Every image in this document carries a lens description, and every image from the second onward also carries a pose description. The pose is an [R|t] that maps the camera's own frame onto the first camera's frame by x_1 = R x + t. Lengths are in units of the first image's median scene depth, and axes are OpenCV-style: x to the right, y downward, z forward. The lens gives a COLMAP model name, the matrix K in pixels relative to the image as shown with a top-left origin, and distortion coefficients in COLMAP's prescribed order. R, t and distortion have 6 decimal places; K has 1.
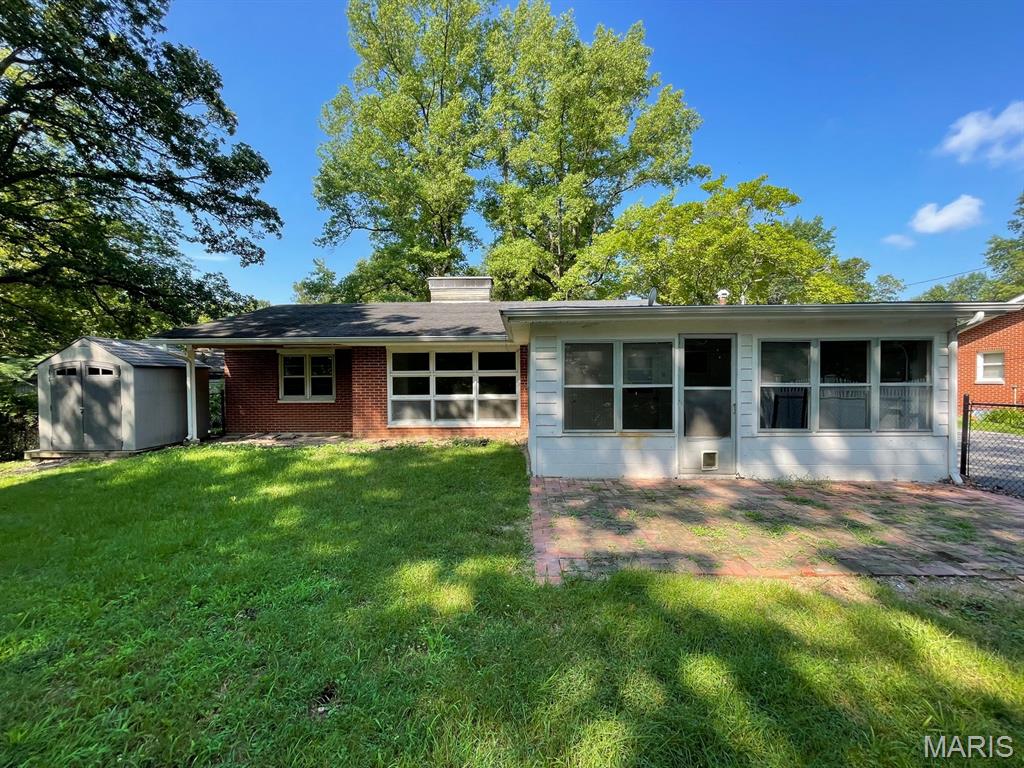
lens RADIAL K [[412.3, 0, 512.0], [0, 412.3, 385.2], [0, 0, 1]] dist [-0.002186, 0.001045]
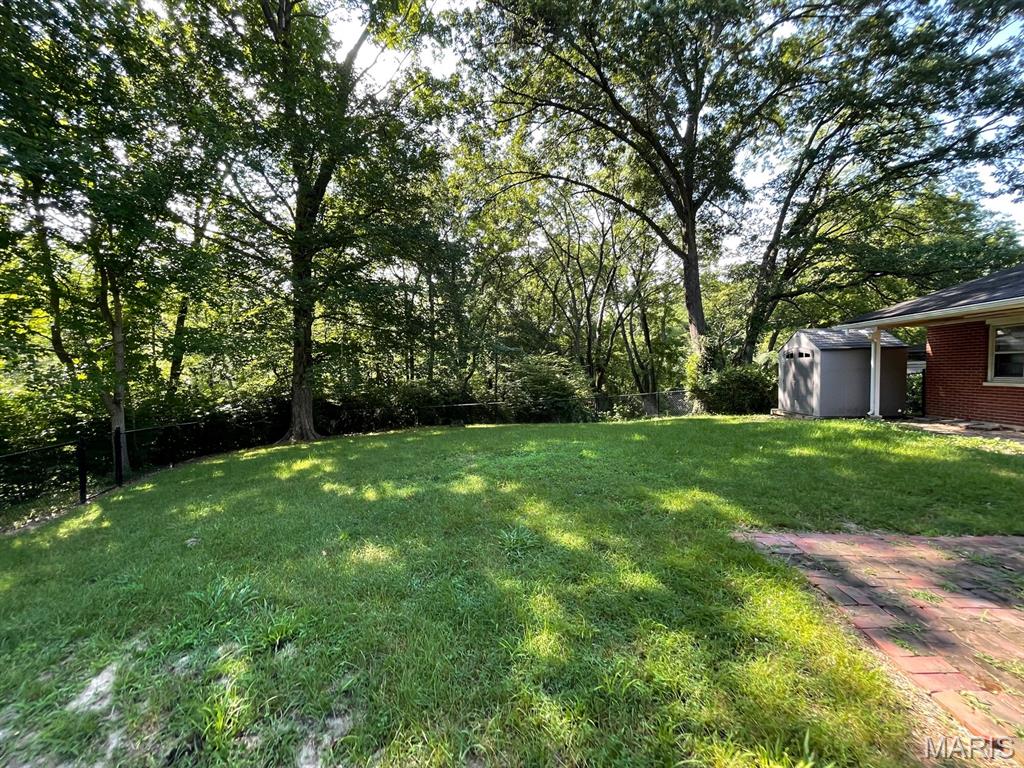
lens RADIAL K [[412.3, 0, 512.9], [0, 412.3, 383.3], [0, 0, 1]] dist [-0.002186, 0.001045]
pose [[-0.078595, 0.038723, -0.996154, 0.415488], [0.004517, 0.999249, 0.038487, 0.003711], [0.996896, -0.001474, -0.078711, 0.160664]]
